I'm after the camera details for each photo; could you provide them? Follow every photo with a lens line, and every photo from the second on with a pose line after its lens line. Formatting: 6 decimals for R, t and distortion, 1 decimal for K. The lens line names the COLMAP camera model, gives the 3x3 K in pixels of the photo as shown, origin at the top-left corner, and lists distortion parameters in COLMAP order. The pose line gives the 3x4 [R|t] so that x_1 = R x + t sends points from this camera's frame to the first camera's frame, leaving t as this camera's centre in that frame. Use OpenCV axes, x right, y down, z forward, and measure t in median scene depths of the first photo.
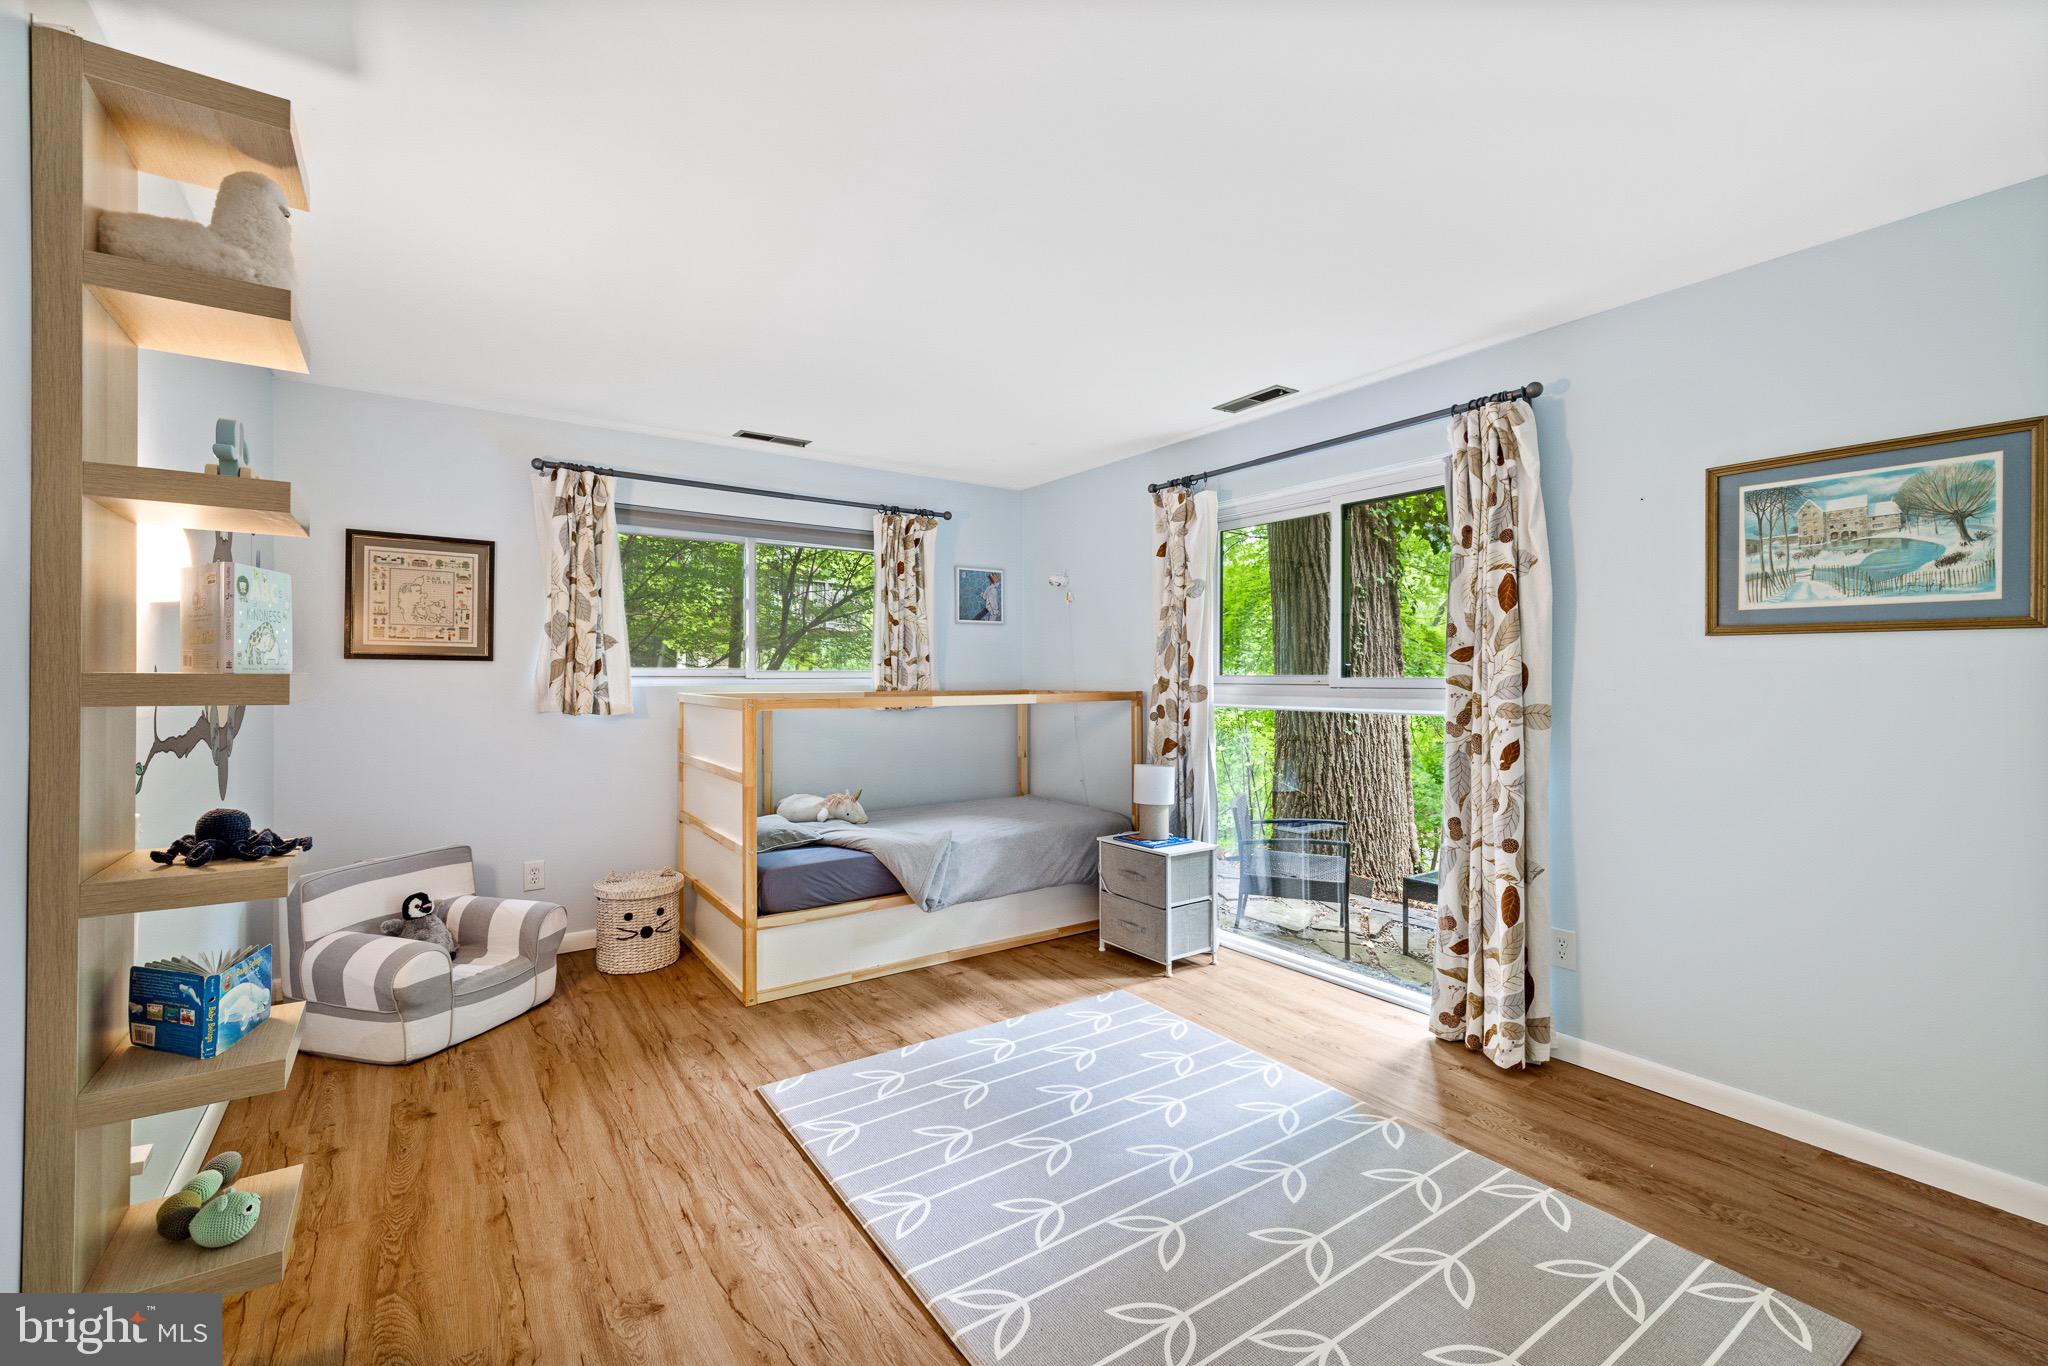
lens RADIAL K [[872.8, 0, 1020.5], [0, 872.8, 670.1], [0, 0, 1]] dist [-0.000310, -0.000038]
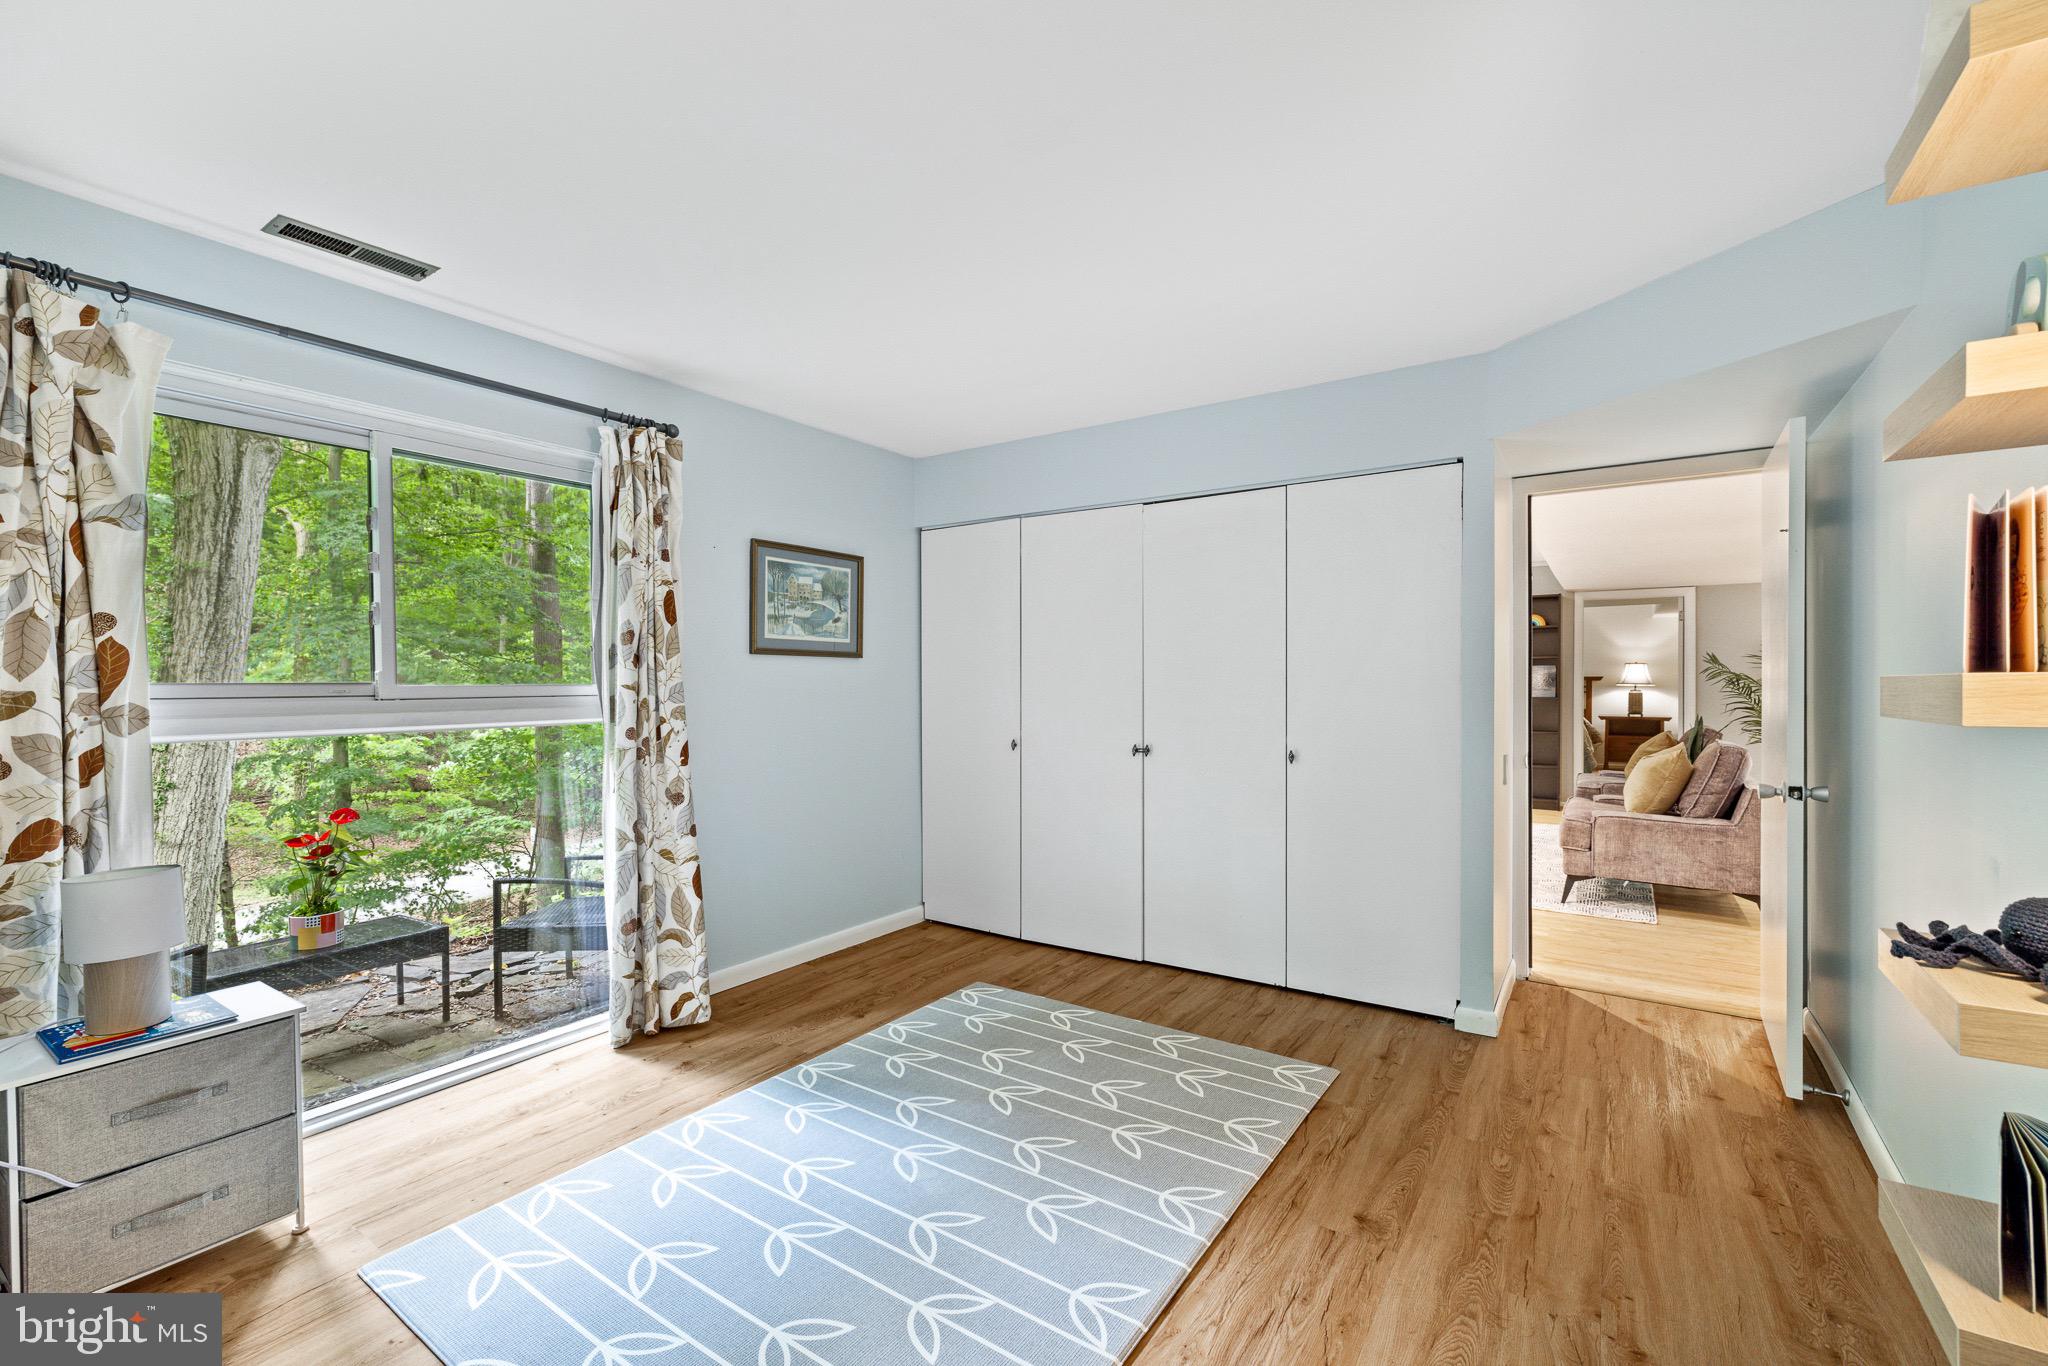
lens RADIAL K [[862.5, 0, 1024.0], [0, 862.5, 683.0], [0, 0, 1]] dist [0.000472, -0.000105]
pose [[-0.358863, -0.003751, 0.933383, -0.768841], [-0.005026, 0.999985, 0.002087, 0.004105], [-0.933377, -0.003942, -0.358877, 1.183483]]
